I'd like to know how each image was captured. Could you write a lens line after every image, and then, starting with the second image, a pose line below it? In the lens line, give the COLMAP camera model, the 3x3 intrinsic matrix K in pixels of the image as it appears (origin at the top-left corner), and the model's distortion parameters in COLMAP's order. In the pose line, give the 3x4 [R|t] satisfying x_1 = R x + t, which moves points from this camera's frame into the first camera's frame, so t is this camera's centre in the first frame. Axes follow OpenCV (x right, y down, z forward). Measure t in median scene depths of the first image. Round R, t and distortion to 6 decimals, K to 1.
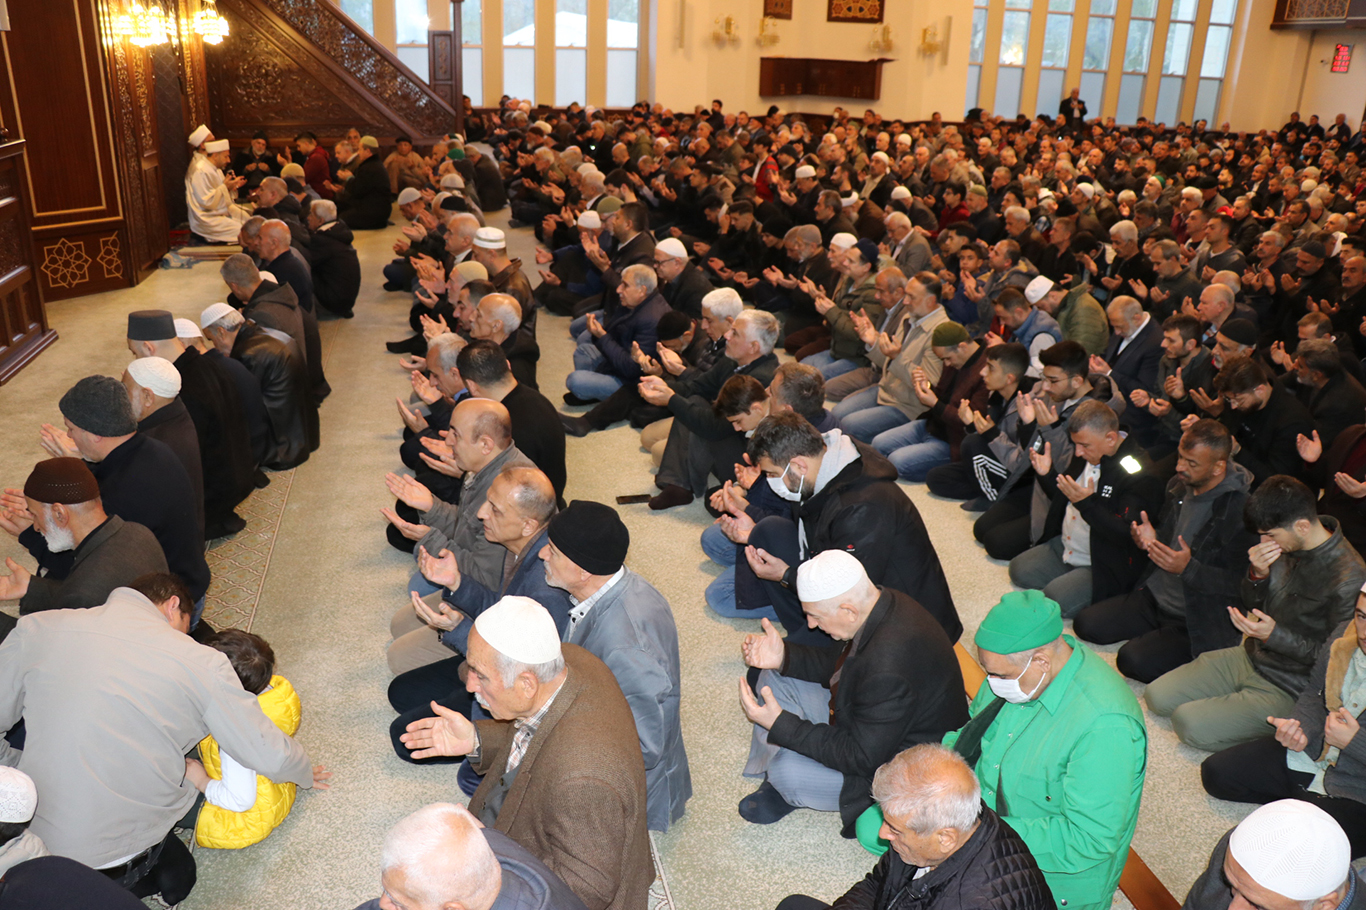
lens RADIAL K [[1165.8, 0, 722.1], [0, 1165.8, 437.9], [0, 0, 1]] dist [-0.159045, 0.088924]
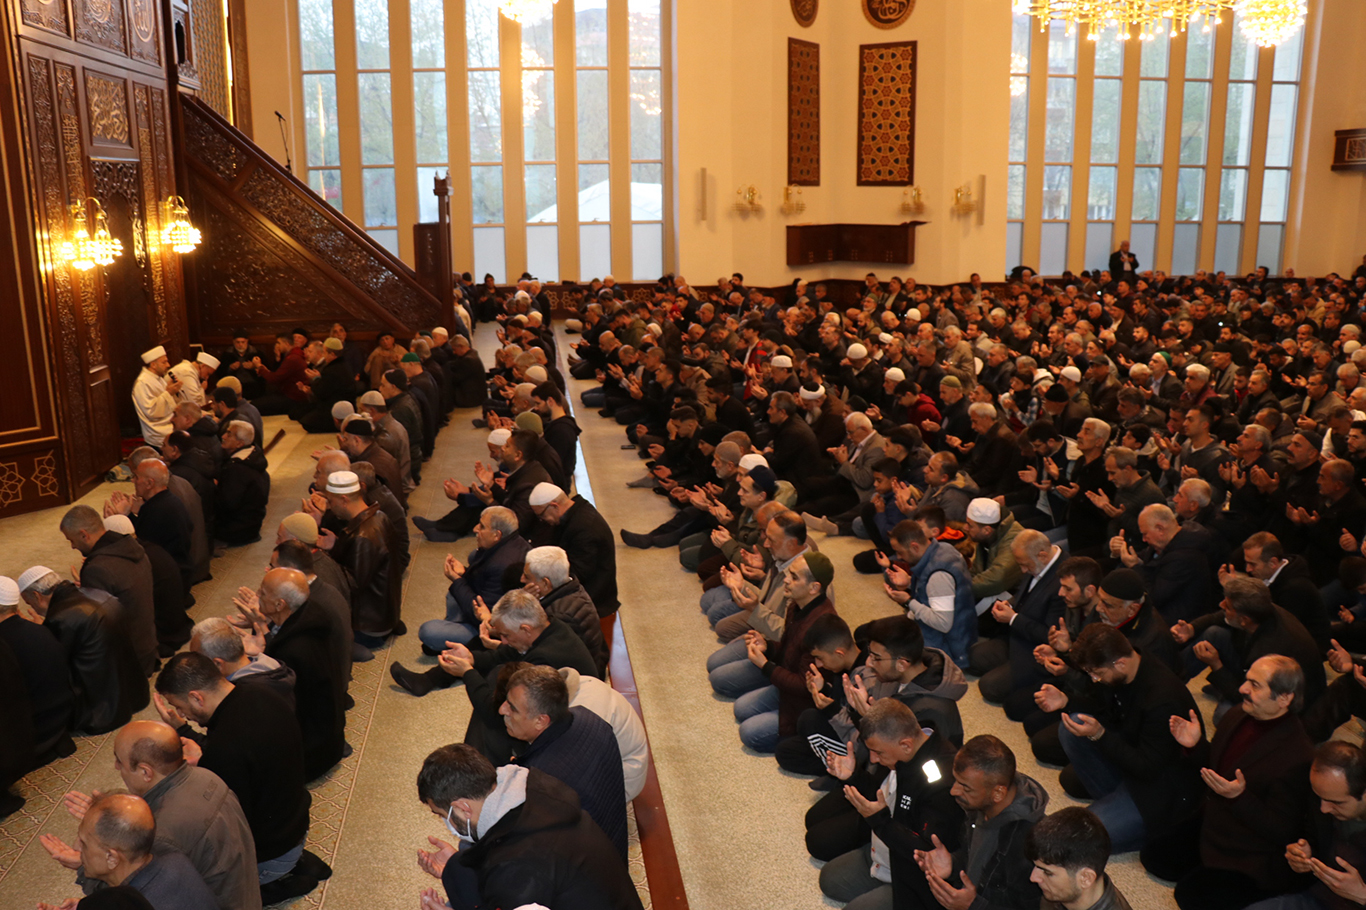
lens RADIAL K [[1165.8, 0, 782.5], [0, 1165.8, 416.8], [0, 0, 1]] dist [-0.159045, 0.088924]
pose [[0.995962, -0.016563, -0.088233, 0.176508], [0.006000, 0.992916, -0.118669, -0.077652], [0.089573, 0.117660, 0.989006, 0.051085]]
